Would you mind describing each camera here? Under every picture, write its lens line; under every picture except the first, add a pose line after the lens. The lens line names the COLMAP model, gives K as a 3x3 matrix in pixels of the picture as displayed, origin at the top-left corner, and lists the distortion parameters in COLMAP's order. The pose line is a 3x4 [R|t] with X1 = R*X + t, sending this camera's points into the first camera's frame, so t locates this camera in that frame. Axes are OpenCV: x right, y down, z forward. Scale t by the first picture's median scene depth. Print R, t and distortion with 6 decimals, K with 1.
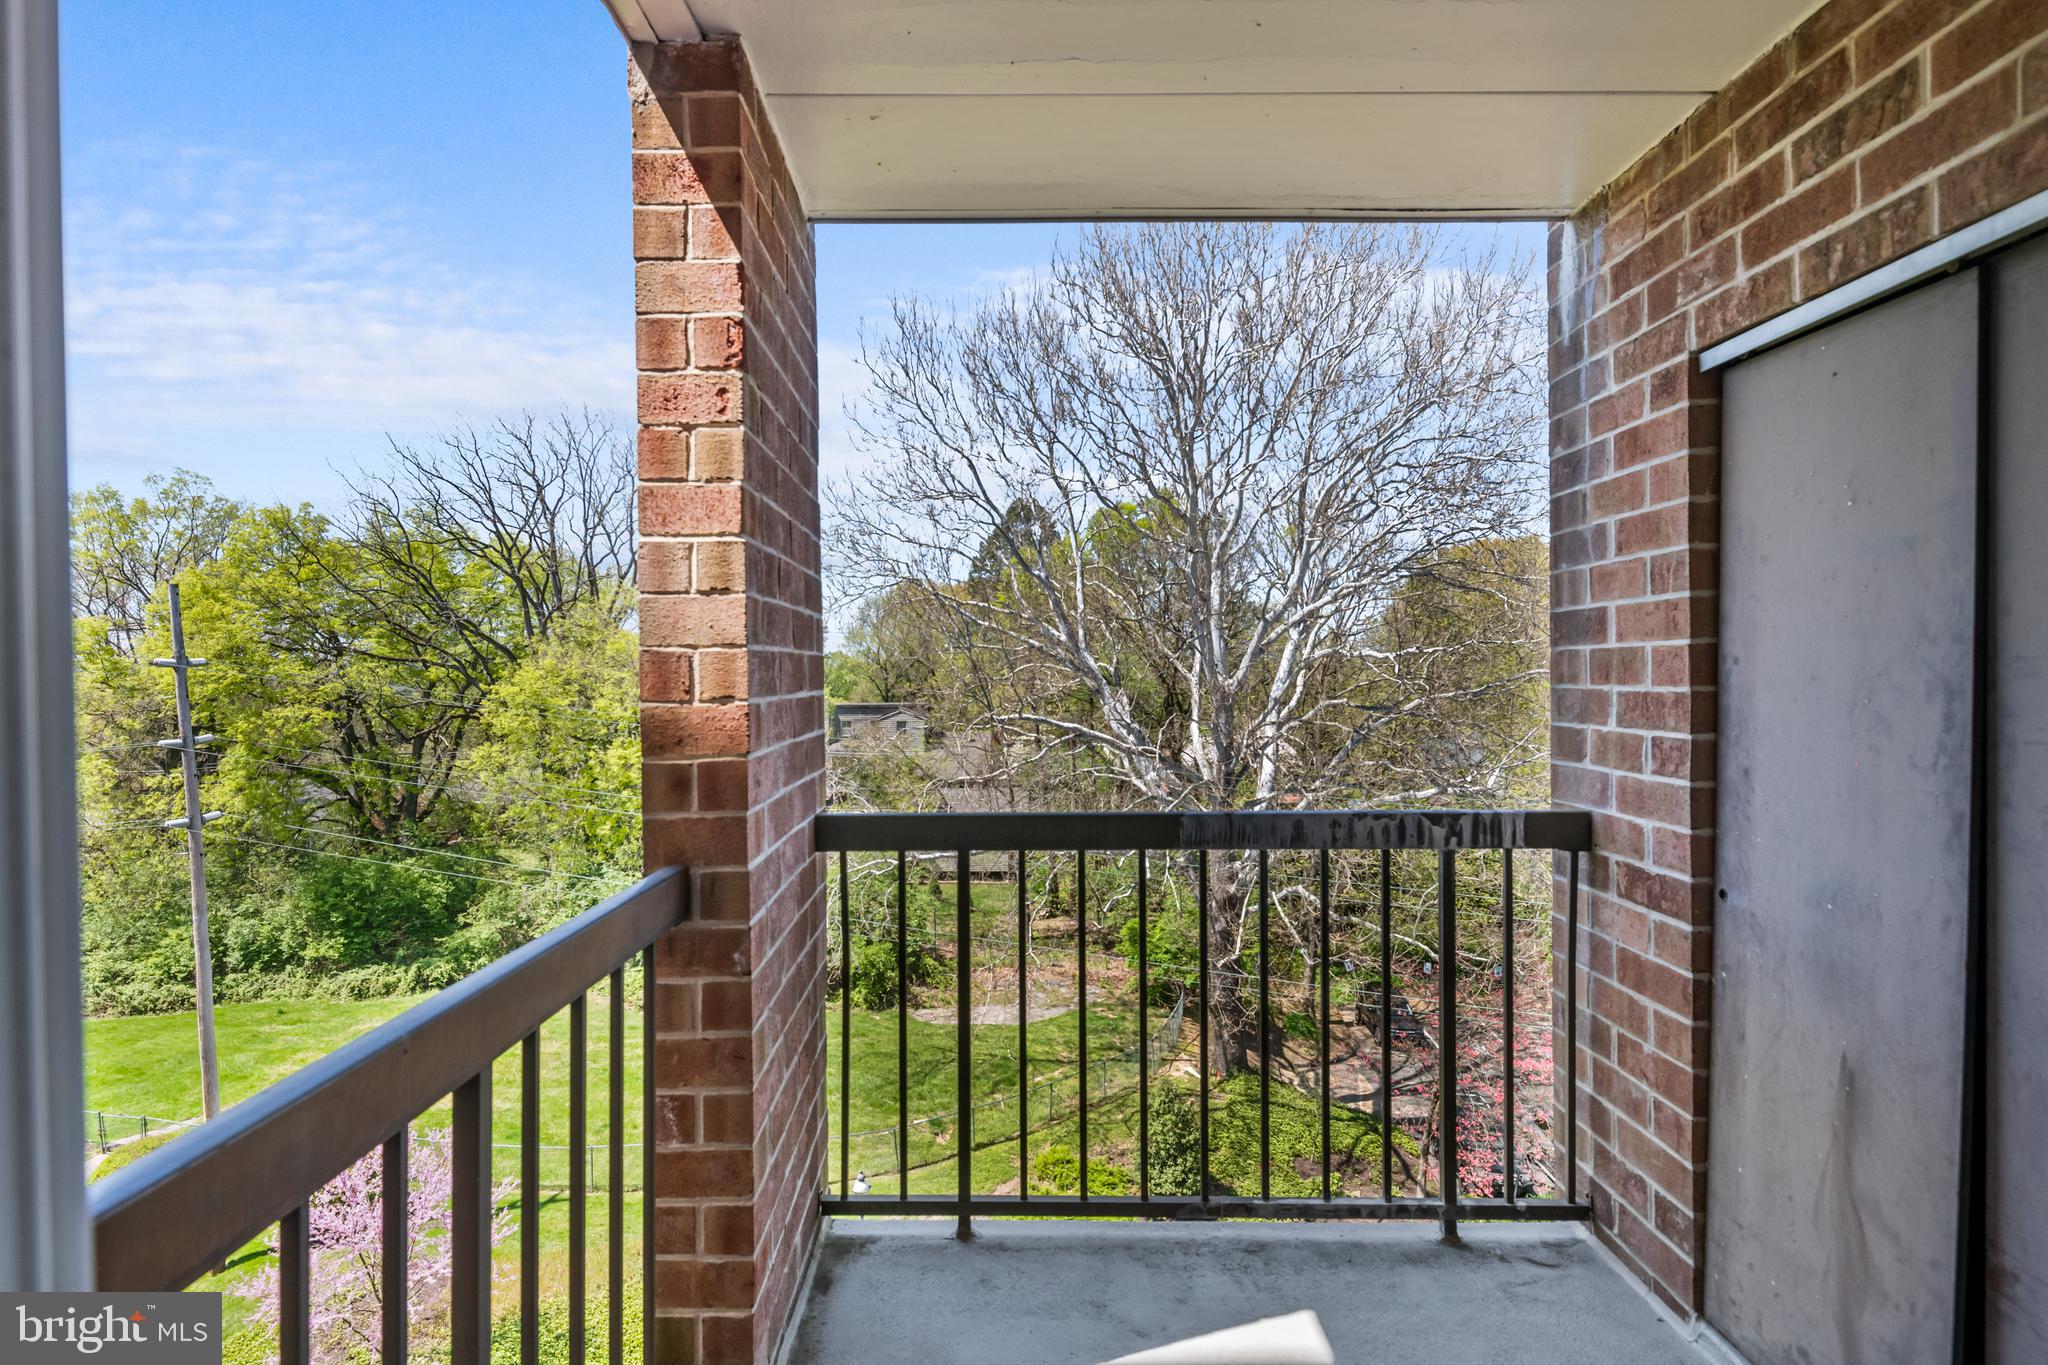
lens RADIAL K [[1088.0, 0, 1023.3], [0, 1088.0, 677.2], [0, 0, 1]] dist [0.008372, -0.002671]
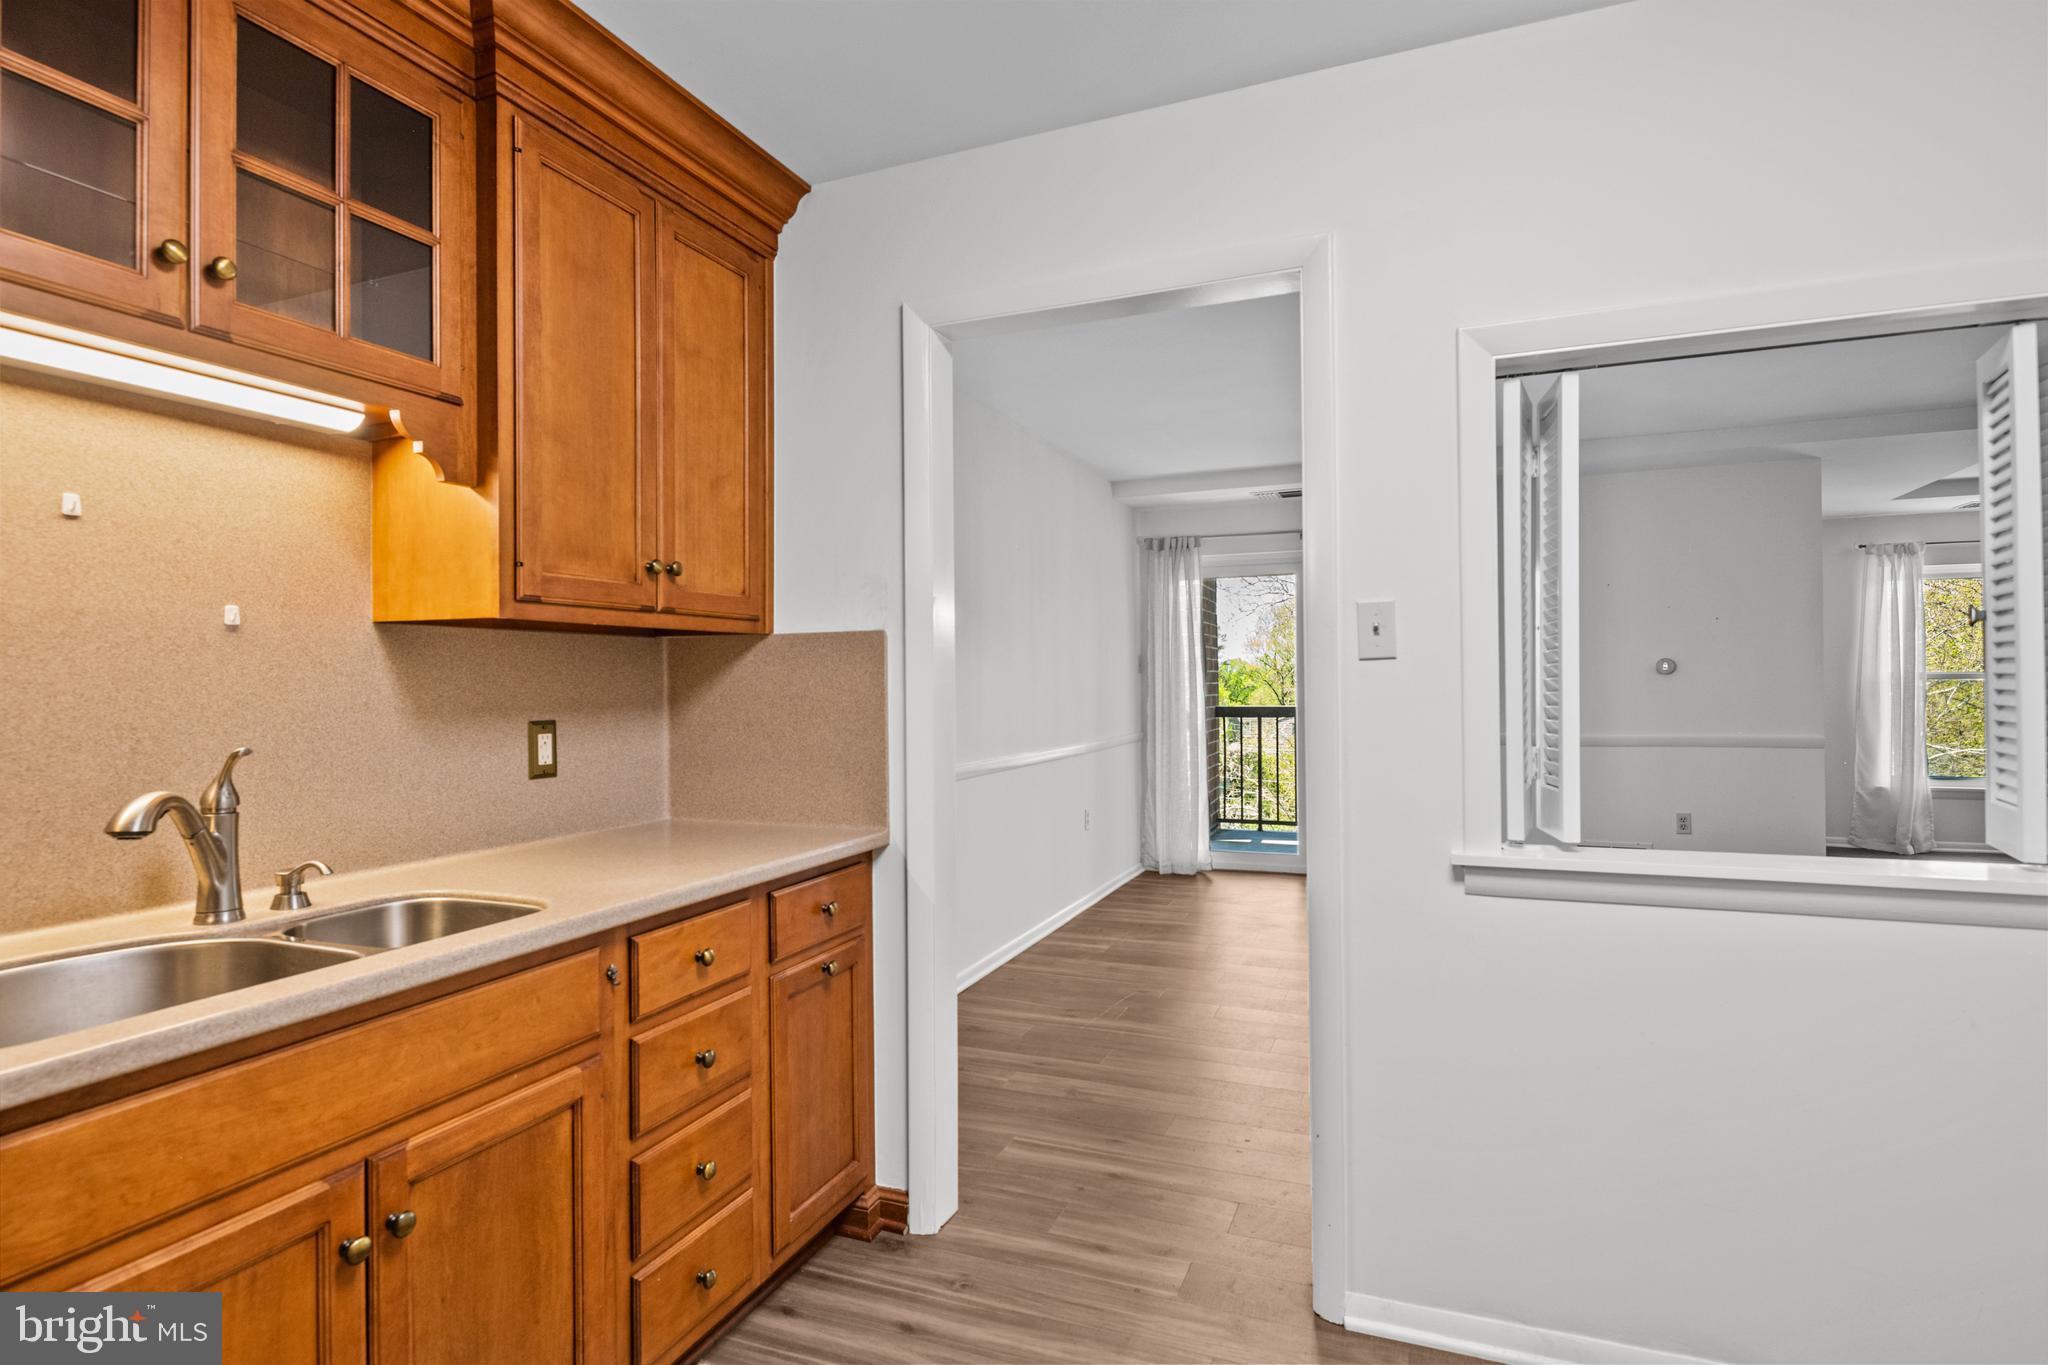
lens RADIAL K [[1038.5, 0, 1015.3], [0, 1038.5, 679.0], [0, 0, 1]] dist [0.002206, -0.006585]
pose [[0.928868, -0.004017, -0.370389, 0.073538], [0.002663, 0.999988, -0.004168, 0.003535], [0.370401, 0.002885, 0.928867, -0.385704]]
